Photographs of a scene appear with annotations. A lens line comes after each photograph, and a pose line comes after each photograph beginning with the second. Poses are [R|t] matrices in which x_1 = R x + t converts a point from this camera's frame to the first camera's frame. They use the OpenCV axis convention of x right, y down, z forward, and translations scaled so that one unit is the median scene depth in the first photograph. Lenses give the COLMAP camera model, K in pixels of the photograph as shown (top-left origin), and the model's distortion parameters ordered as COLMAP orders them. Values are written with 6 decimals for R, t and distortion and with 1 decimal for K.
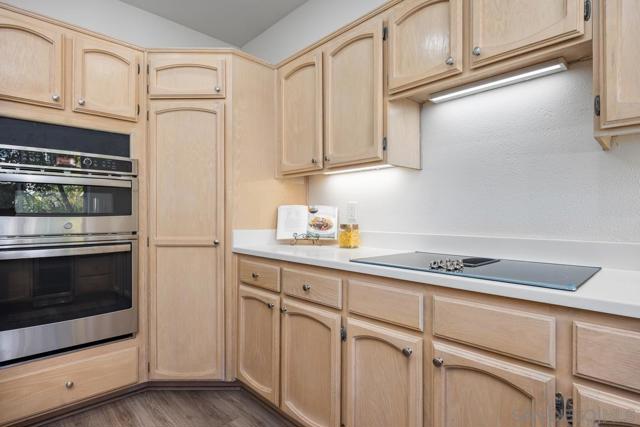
lens RADIAL K [[326.9, 0, 320.6], [0, 326.9, 214.2], [0, 0, 1]] dist [-0.018936, -0.000695]
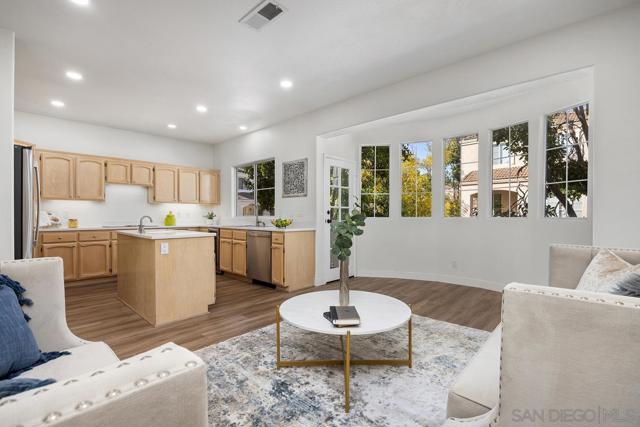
lens RADIAL K [[292.7, 0, 319.5], [0, 292.7, 217.7], [0, 0, 1]] dist [-0.028667, 0.000922]
pose [[-0.055967, -0.007958, 0.998401, -2.903715], [-0.001121, 0.999968, 0.007907, -0.000587], [-0.998432, -0.000677, -0.055974, -1.097593]]
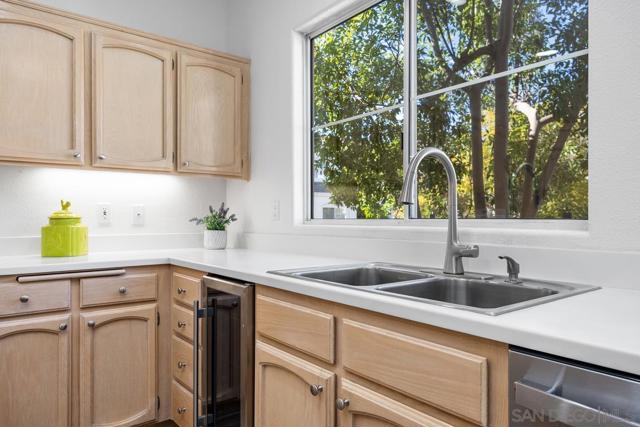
lens RADIAL K [[436.8, 0, 320.1], [0, 436.8, 217.1], [0, 0, 1]] dist [-0.005569, -0.000844]
pose [[0.096201, -0.001377, 0.995361, -0.540381], [-0.000435, 0.999999, 0.001425, -0.000850], [-0.995362, -0.000570, 0.096200, -0.408260]]
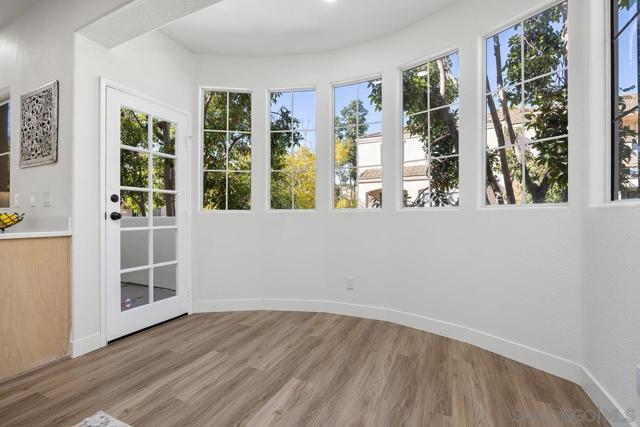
lens RADIAL K [[282.7, 0, 324.6], [0, 282.7, 207.3], [0, 0, 1]] dist [-0.013735, -0.000333]
pose [[-0.382998, 0.029197, 0.923287, -1.707247], [0.003692, 0.999541, -0.030077, 0.057011], [-0.923742, -0.008111, -0.382930, -1.758181]]
